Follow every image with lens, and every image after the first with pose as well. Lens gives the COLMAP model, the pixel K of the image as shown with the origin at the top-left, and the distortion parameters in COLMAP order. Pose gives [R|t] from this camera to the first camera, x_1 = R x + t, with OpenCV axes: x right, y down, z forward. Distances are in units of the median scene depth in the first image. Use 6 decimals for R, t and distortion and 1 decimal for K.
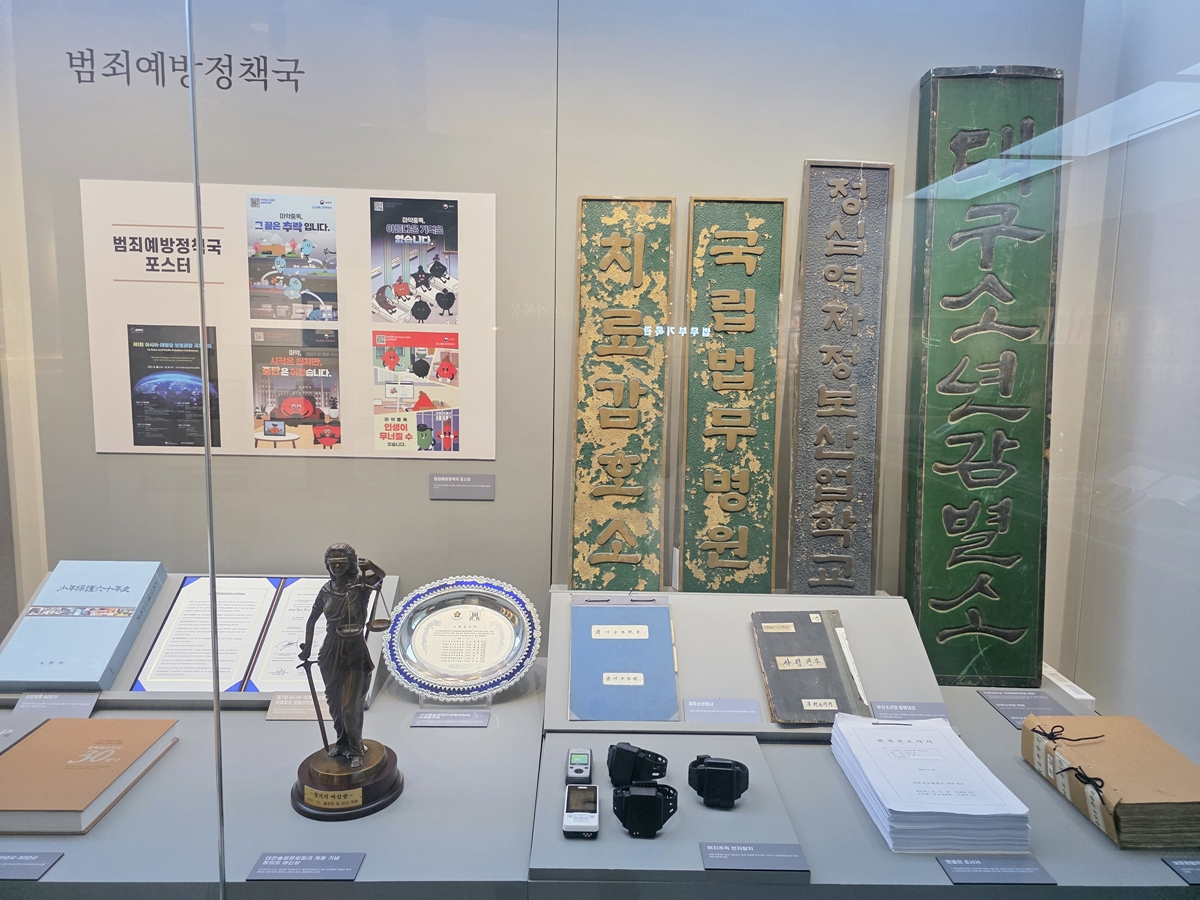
lens RADIAL K [[797.0, 0, 604.4], [0, 797.0, 443.5], [0, 0, 1]] dist [0.093970, -0.124824]
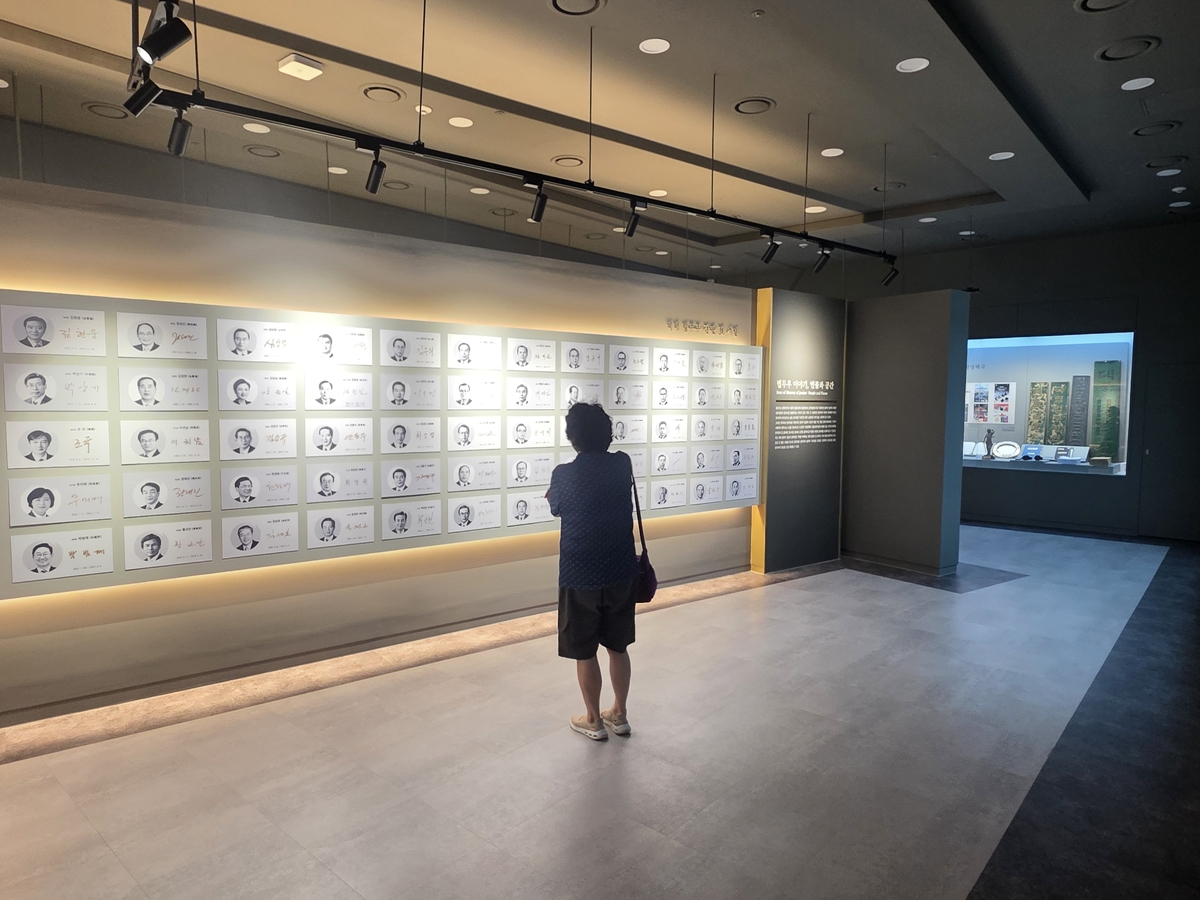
lens RADIAL K [[713.6, 0, 601.1], [0, 713.6, 444.1], [0, 0, 1]] dist [-0.002211, -0.000864]
pose [[0.720096, 0.024981, -0.693425, 1.431958], [-0.079393, 0.995755, -0.046574, 0.705387], [0.689318, 0.088591, 0.719022, -5.310835]]
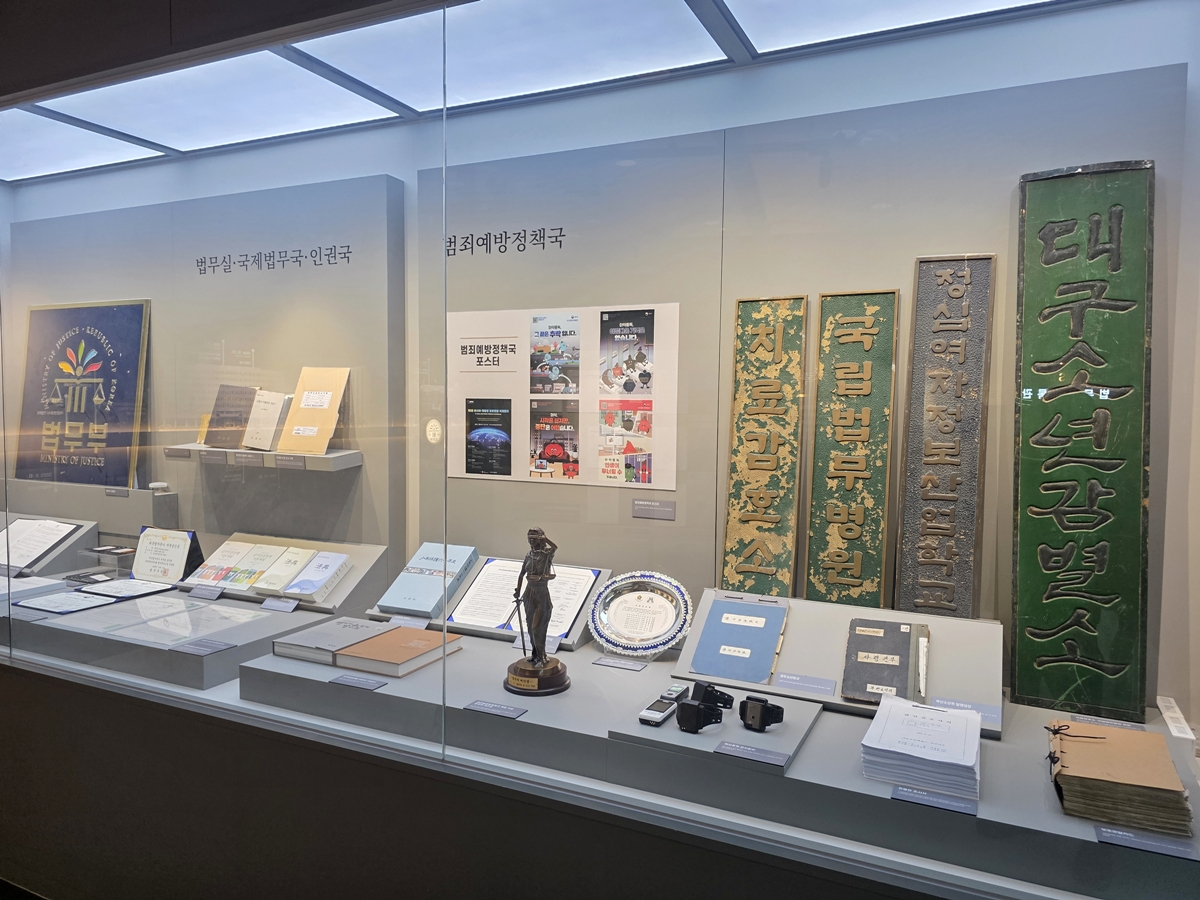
lens RADIAL K [[797.0, 0, 604.4], [0, 797.0, 443.5], [0, 0, 1]] dist [0.093970, -0.124824]
pose [[0.892688, 0.009750, -0.450570, 0.383233], [-0.047056, 0.996318, -0.071670, 0.045075], [0.448213, 0.085181, 0.889859, -0.295068]]
